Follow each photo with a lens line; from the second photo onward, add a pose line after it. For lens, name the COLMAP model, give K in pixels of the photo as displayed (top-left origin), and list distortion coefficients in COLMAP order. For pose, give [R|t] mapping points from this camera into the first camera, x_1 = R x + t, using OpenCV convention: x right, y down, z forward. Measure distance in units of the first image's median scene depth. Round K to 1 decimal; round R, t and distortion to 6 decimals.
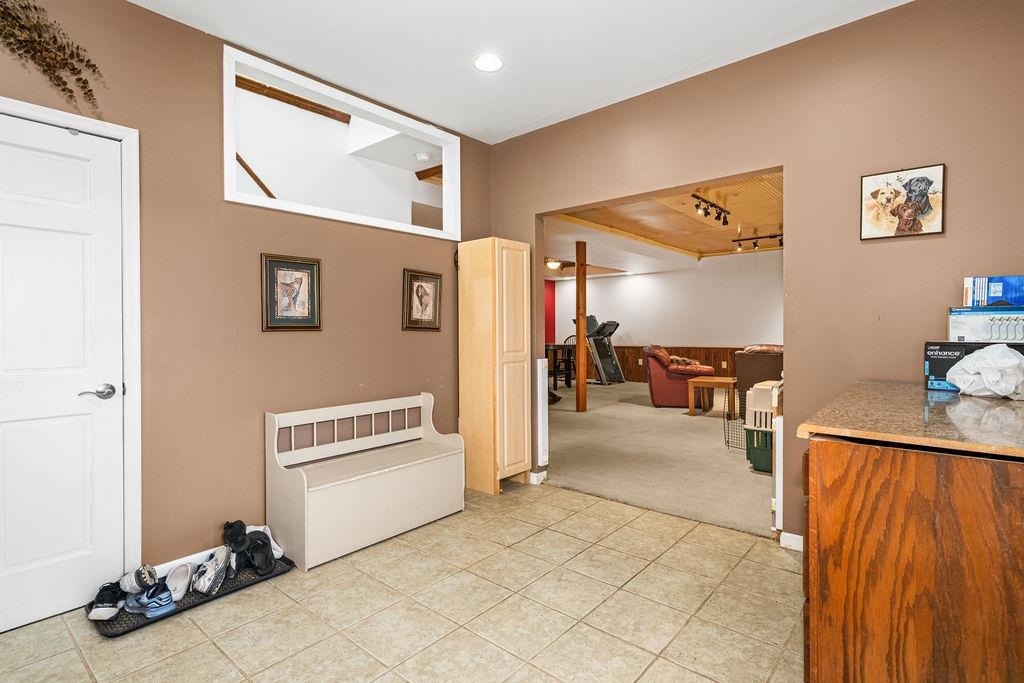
lens RADIAL K [[501.5, 0, 512.2], [0, 501.5, 339.9], [0, 0, 1]] dist [0.001878, -0.000624]
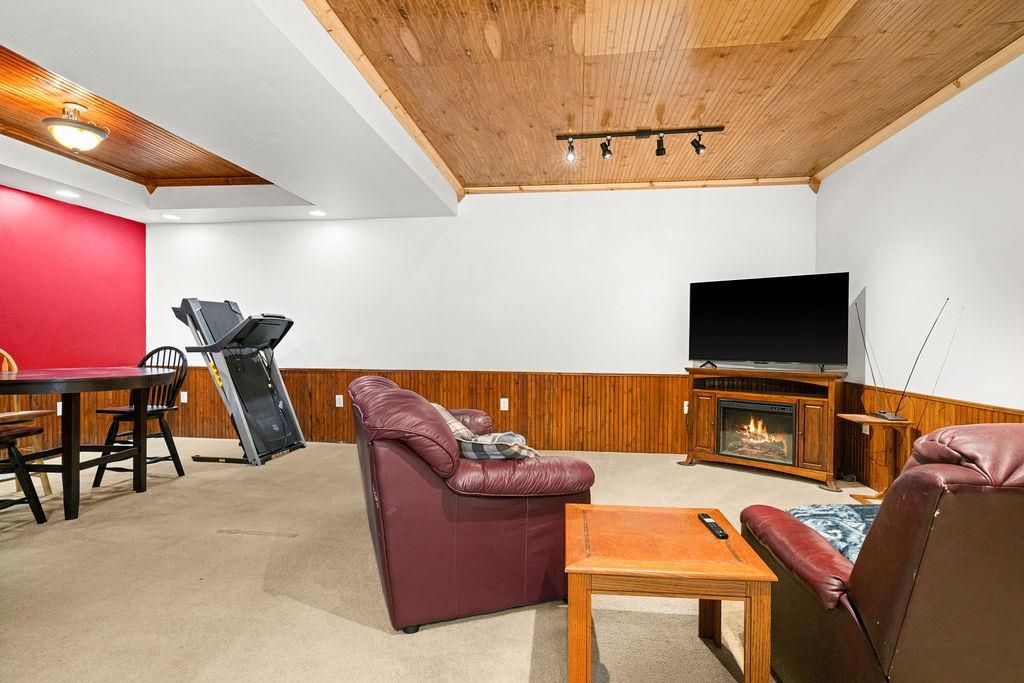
lens RADIAL K [[501.5, 0, 513.4], [0, 501.5, 343.6], [0, 0, 1]] dist [0.001878, -0.000624]
pose [[0.830768, 0.002874, 0.556611, 0.127758], [-0.002427, 0.999996, -0.001541, -0.011743], [-0.556613, -0.000070, 0.830772, 0.511756]]
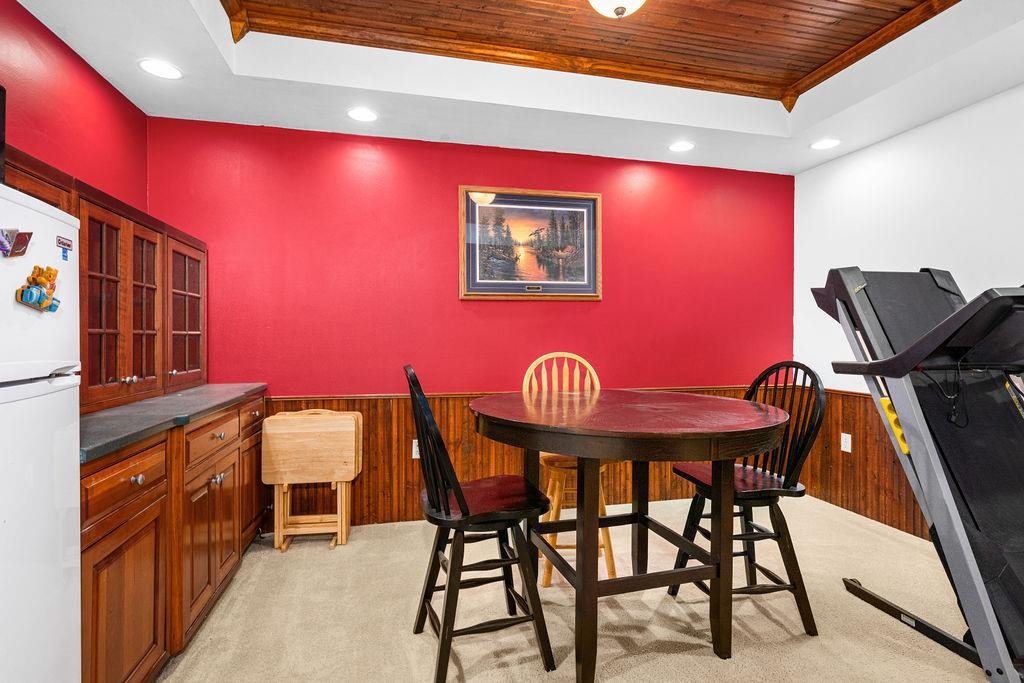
lens RADIAL K [[501.5, 0, 513.3], [0, 501.5, 341.3], [0, 0, 1]] dist [0.001878, -0.000624]
pose [[0.807102, 0.009012, -0.590344, 0.150214], [-0.012789, 0.999916, -0.002220, -0.015772], [0.590274, 0.009342, 0.807149, 0.759011]]
